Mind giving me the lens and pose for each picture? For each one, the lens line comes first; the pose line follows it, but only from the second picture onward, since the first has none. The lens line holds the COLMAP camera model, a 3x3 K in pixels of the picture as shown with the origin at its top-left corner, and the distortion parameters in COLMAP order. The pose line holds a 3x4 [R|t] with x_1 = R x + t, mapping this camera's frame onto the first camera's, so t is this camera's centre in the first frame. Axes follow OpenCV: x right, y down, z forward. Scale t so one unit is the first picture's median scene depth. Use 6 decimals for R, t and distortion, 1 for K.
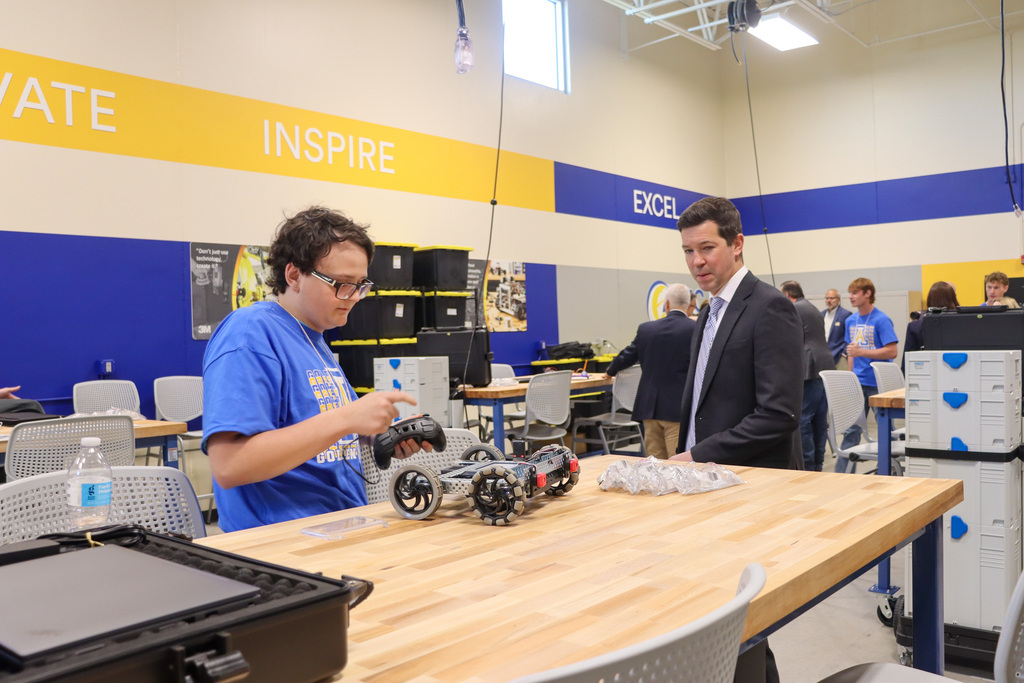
lens RADIAL K [[899.5, 0, 512.0], [0, 899.5, 341.5], [0, 0, 1]] dist [-0.005072, -0.001014]
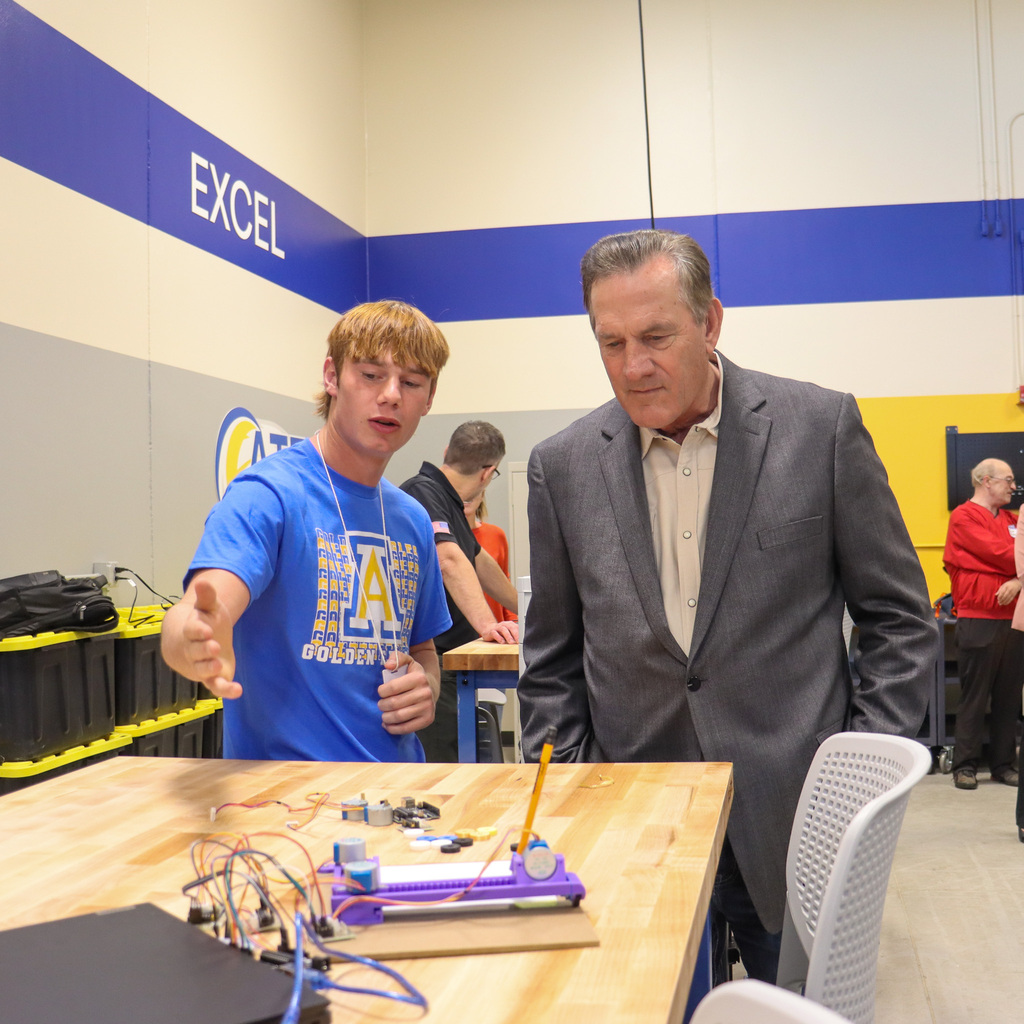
lens RADIAL K [[1387.4, 0, 566.0], [0, 1387.4, 512.0], [0, 0, 1]] dist [-0.125635, -0.012991]
pose [[0.869464, 0.015956, 0.493739, -0.002345], [0.002605, 0.999316, -0.036882, -0.002465], [-0.493989, 0.033354, 0.868828, 0.494190]]
